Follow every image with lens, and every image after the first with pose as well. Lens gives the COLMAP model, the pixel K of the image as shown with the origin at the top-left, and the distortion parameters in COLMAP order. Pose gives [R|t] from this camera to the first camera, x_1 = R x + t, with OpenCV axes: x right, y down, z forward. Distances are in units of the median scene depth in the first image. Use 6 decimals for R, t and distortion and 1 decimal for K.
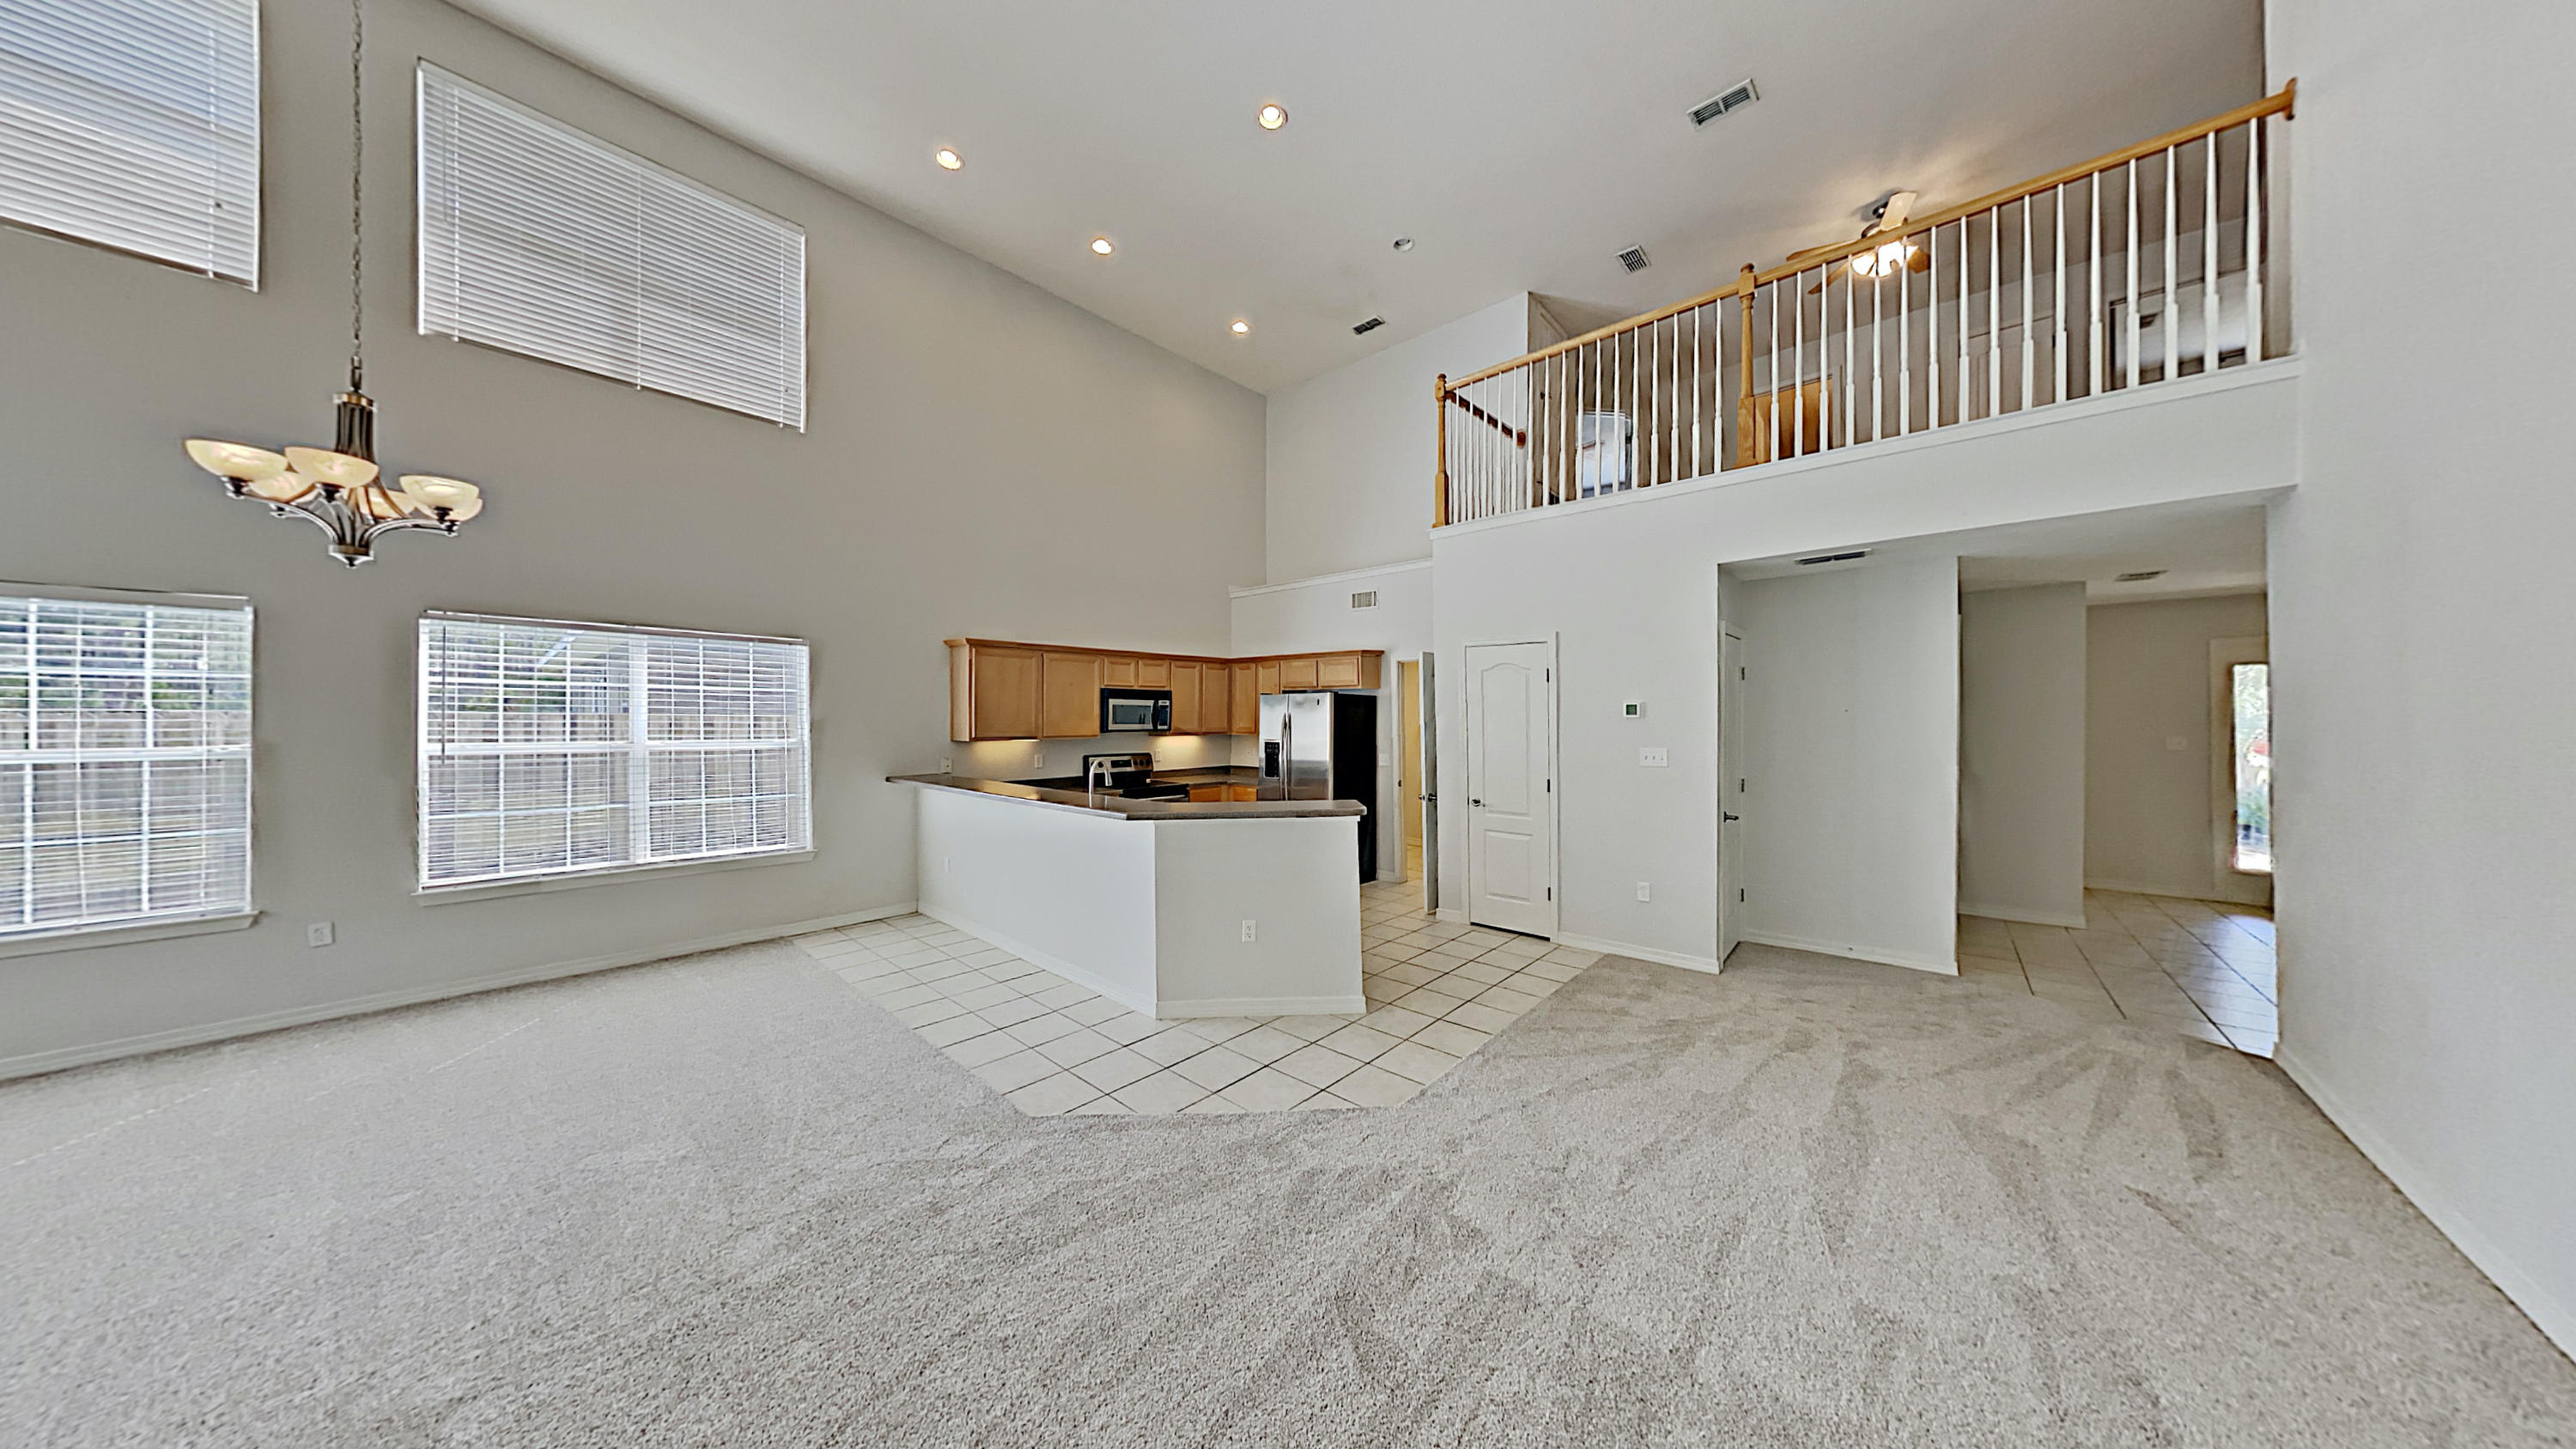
lens RADIAL K [[726.2, 0, 1288.3], [0, 726.2, 724.3], [0, 0, 1]] dist [-0.000164, 0.000033]
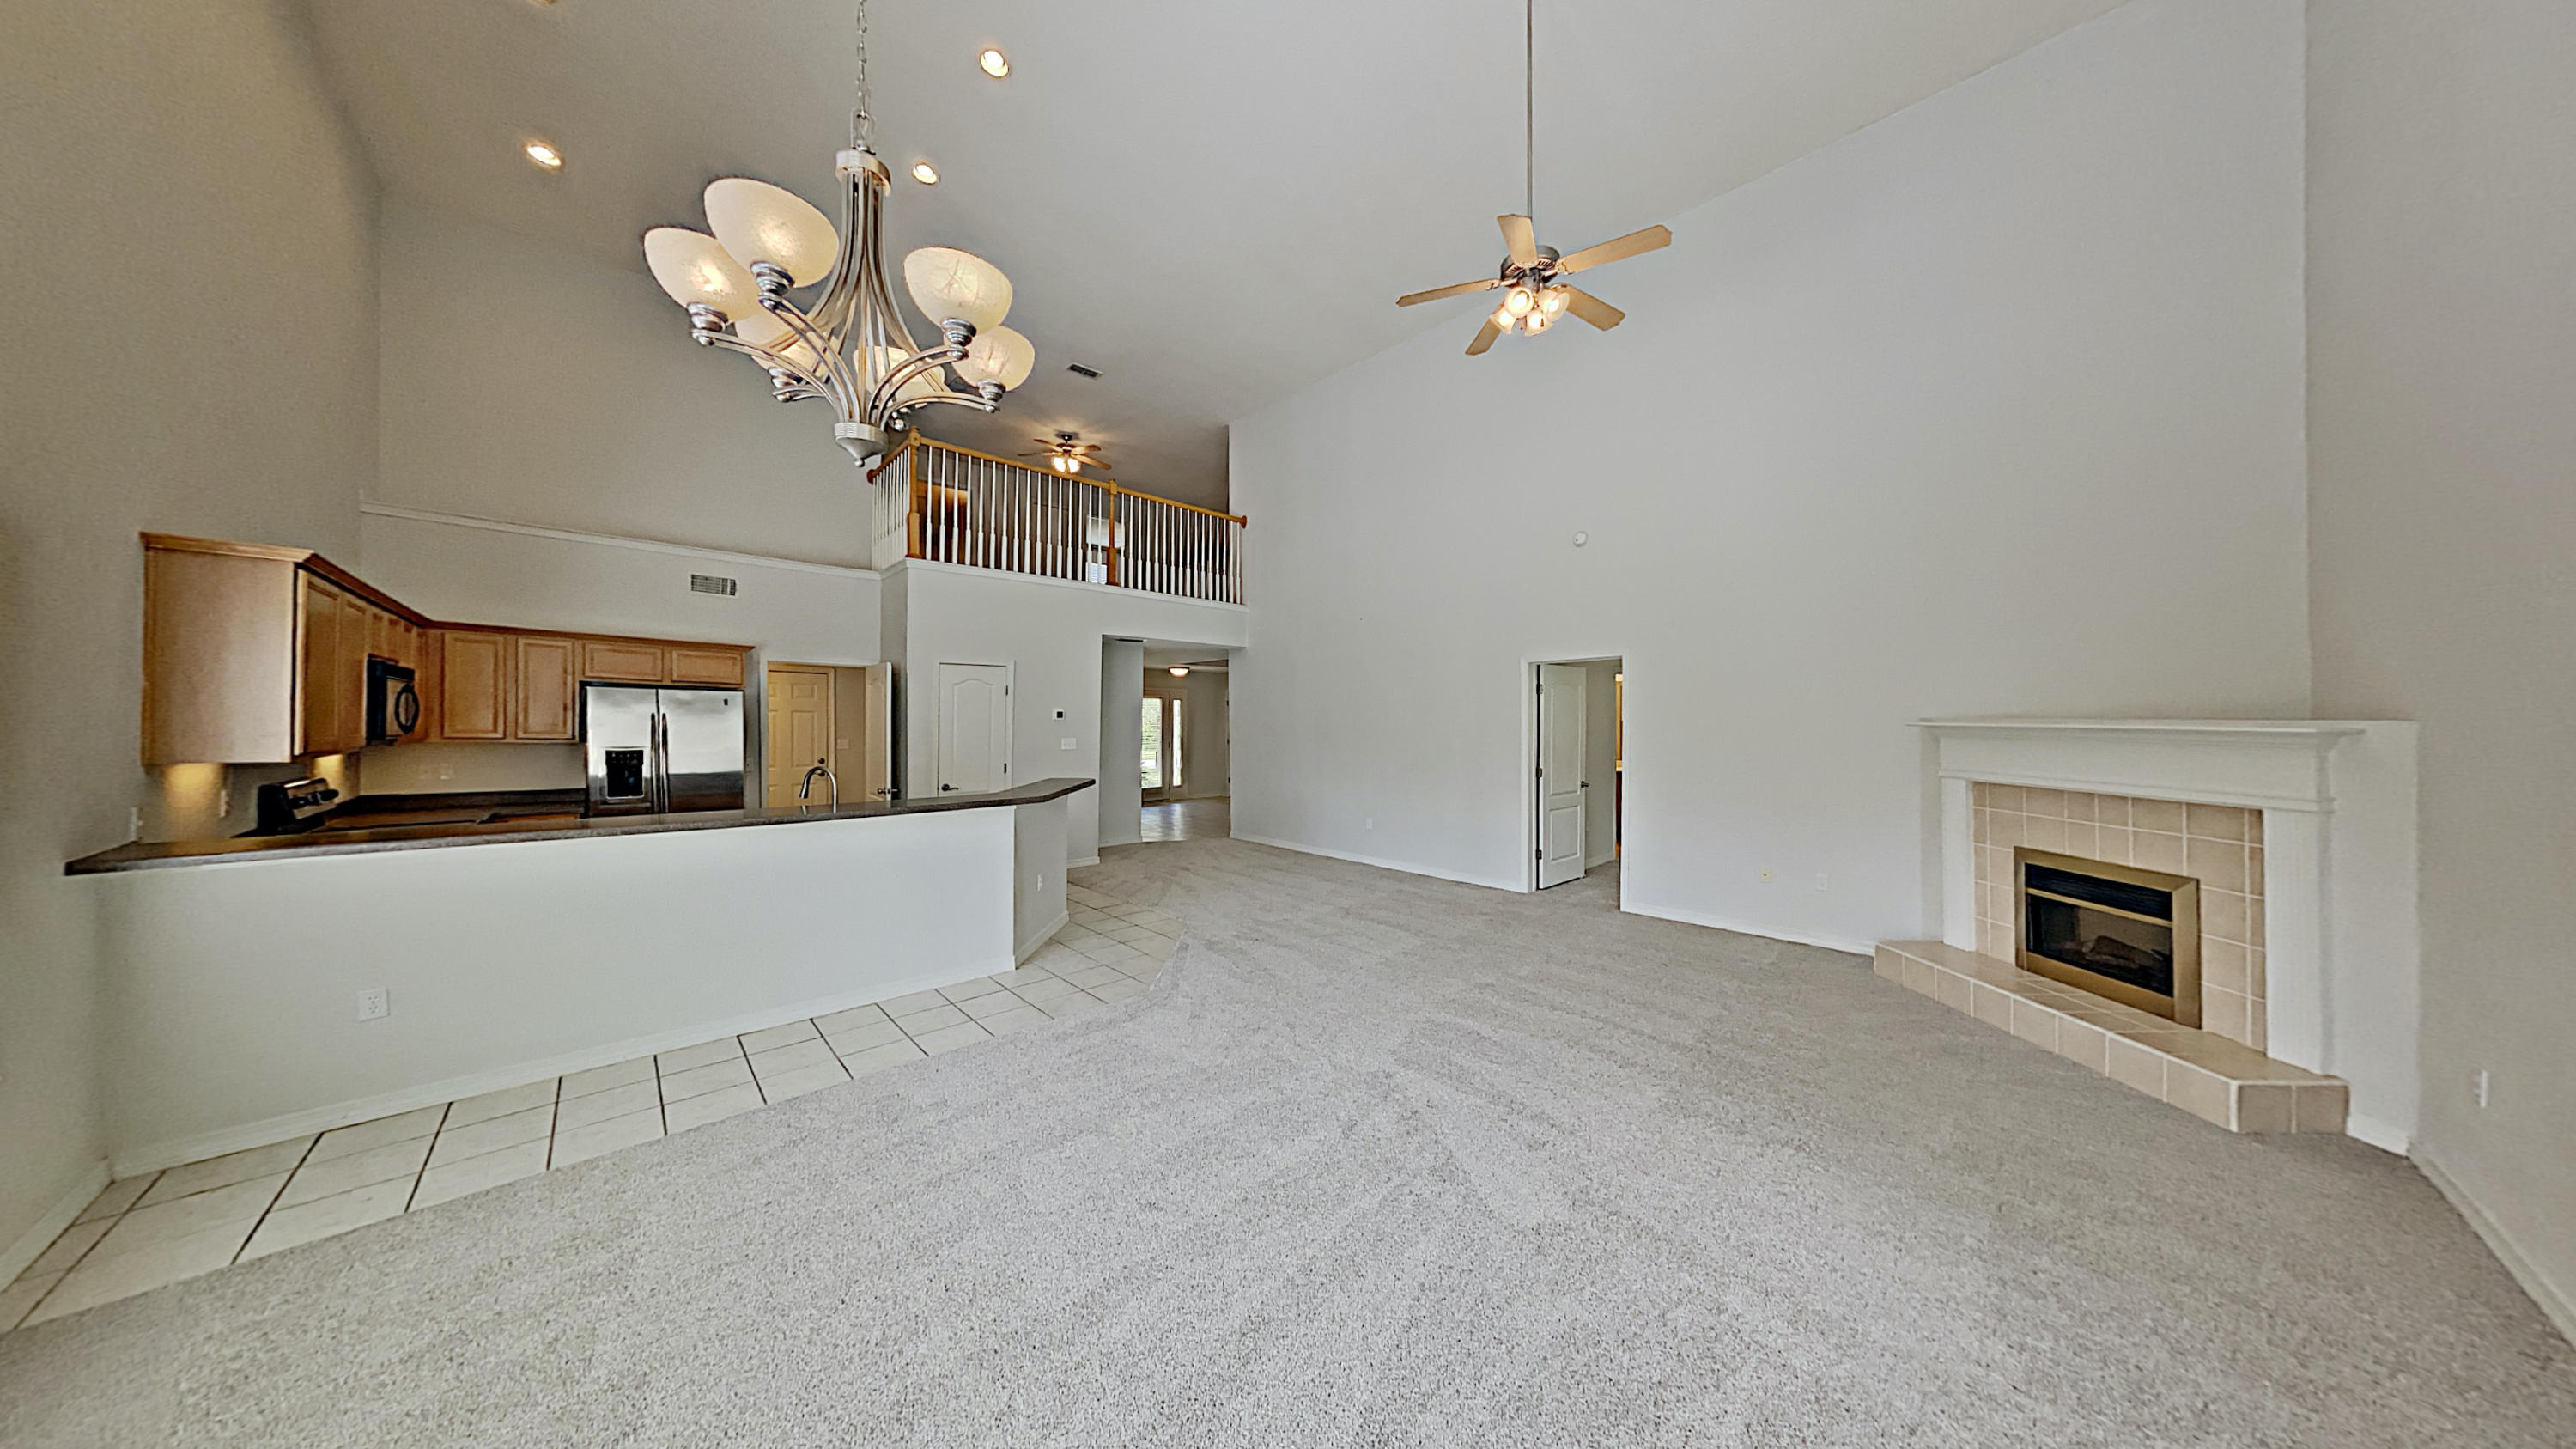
lens RADIAL K [[726.2, 0, 1288.3], [0, 726.2, 724.3], [0, 0, 1]] dist [-0.000164, 0.000033]
pose [[0.093161, -0.003123, 0.995646, -0.923036], [0.001624, 0.999994, 0.002985, -0.005758], [-0.995650, 0.001339, 0.093165, 0.293185]]
